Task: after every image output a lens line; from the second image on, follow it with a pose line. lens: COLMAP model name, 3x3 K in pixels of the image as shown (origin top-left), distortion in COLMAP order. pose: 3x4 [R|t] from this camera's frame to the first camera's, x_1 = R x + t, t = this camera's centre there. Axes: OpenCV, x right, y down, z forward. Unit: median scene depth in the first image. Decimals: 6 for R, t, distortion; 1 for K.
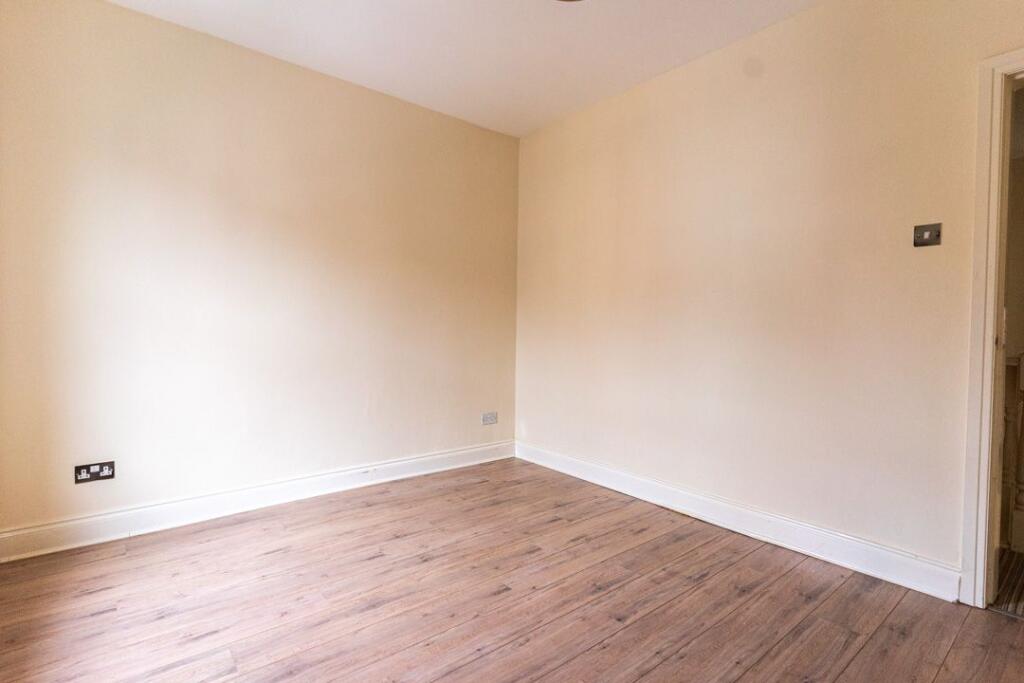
lens RADIAL K [[503.7, 0, 507.5], [0, 503.7, 336.4], [0, 0, 1]] dist [-0.001062, -0.000211]
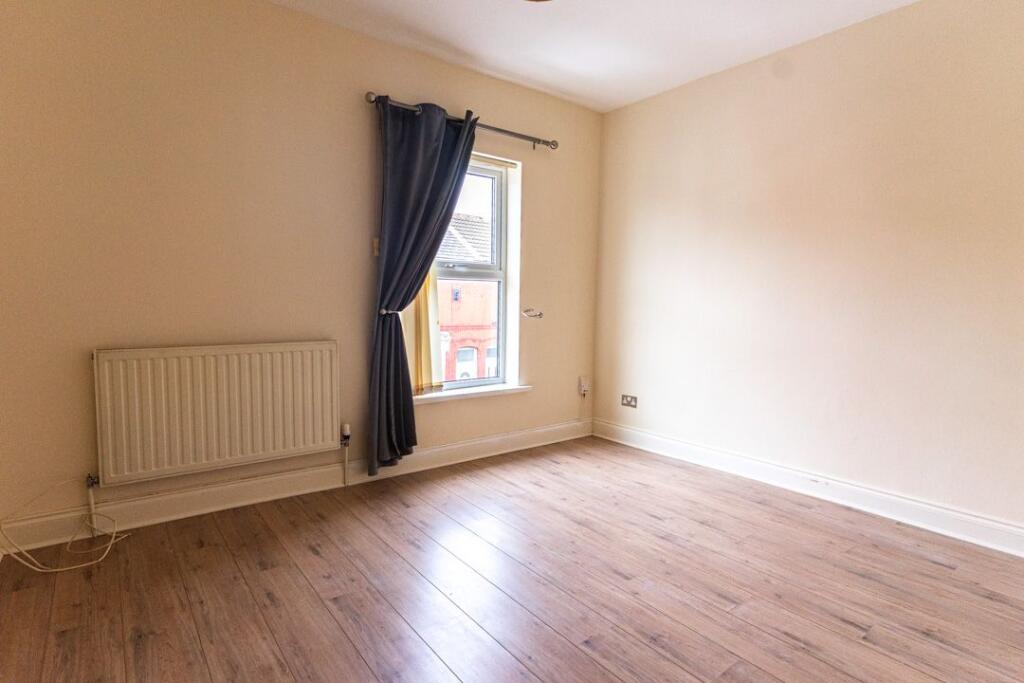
lens RADIAL K [[503.7, 0, 507.5], [0, 503.7, 336.4], [0, 0, 1]] dist [-0.001062, -0.000211]
pose [[-0.009188, 0.061106, -0.998089, 0.783394], [-0.038629, 0.997364, 0.061417, -0.022674], [0.999211, 0.039120, -0.006803, 0.607902]]
